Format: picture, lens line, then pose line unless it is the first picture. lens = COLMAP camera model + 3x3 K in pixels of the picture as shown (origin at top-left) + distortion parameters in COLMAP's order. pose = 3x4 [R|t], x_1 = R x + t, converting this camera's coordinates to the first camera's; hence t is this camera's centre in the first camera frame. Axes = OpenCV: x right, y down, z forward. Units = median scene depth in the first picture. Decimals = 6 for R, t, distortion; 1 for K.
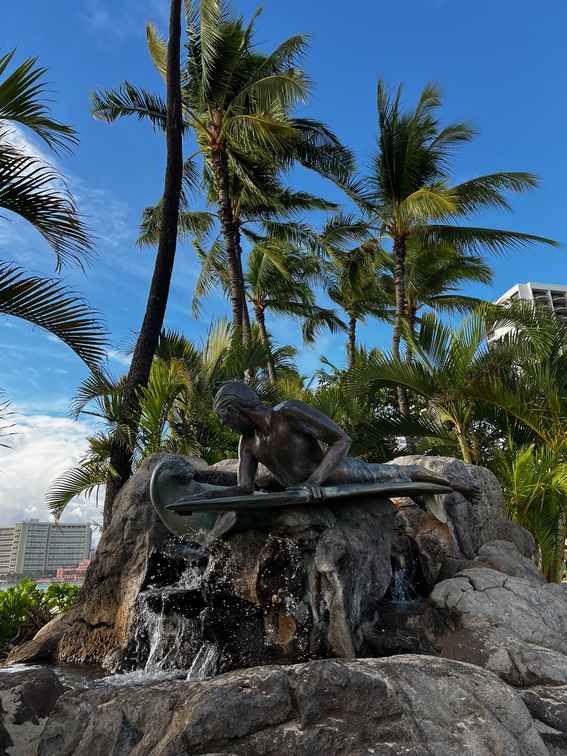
lens RADIAL K [[574.4, 0, 283.5], [0, 574.4, 378.0], [0, 0, 1]] dist [0.006489, -0.003557]
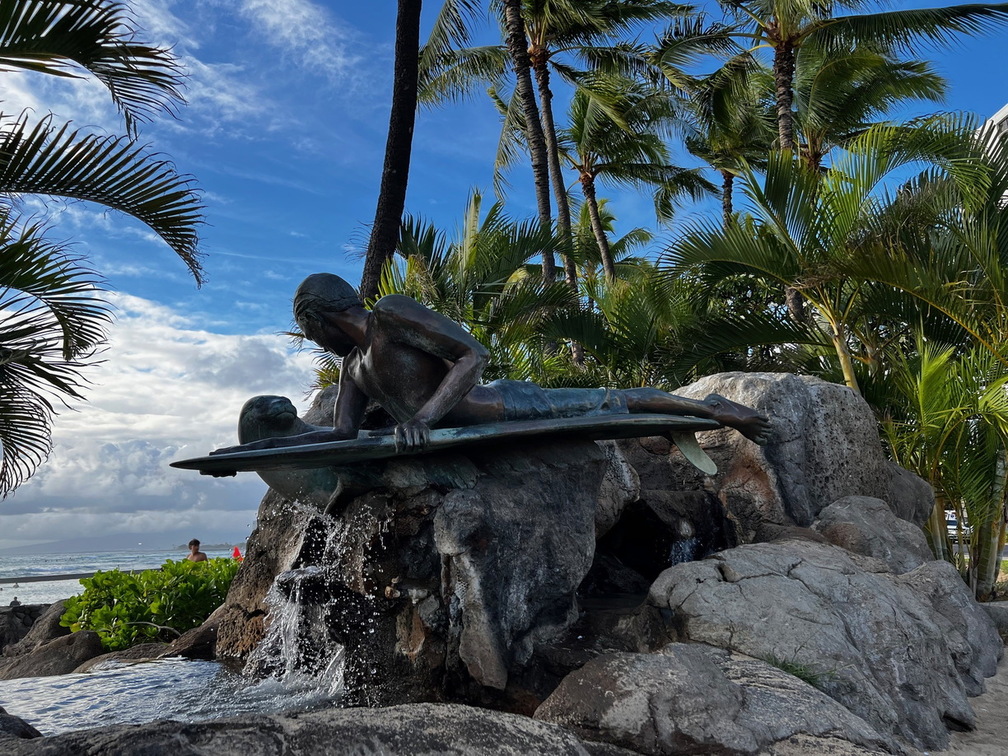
lens RADIAL K [[757.5, 0, 504.0], [0, 757.5, 378.0], [0, 0, 1]] dist [0.049759, -0.071666]
pose [[0.976527, -0.043028, -0.211053, 0.173202], [0.069639, 0.990289, 0.120322, 0.019691], [0.203826, -0.132196, 0.970041, 0.104435]]
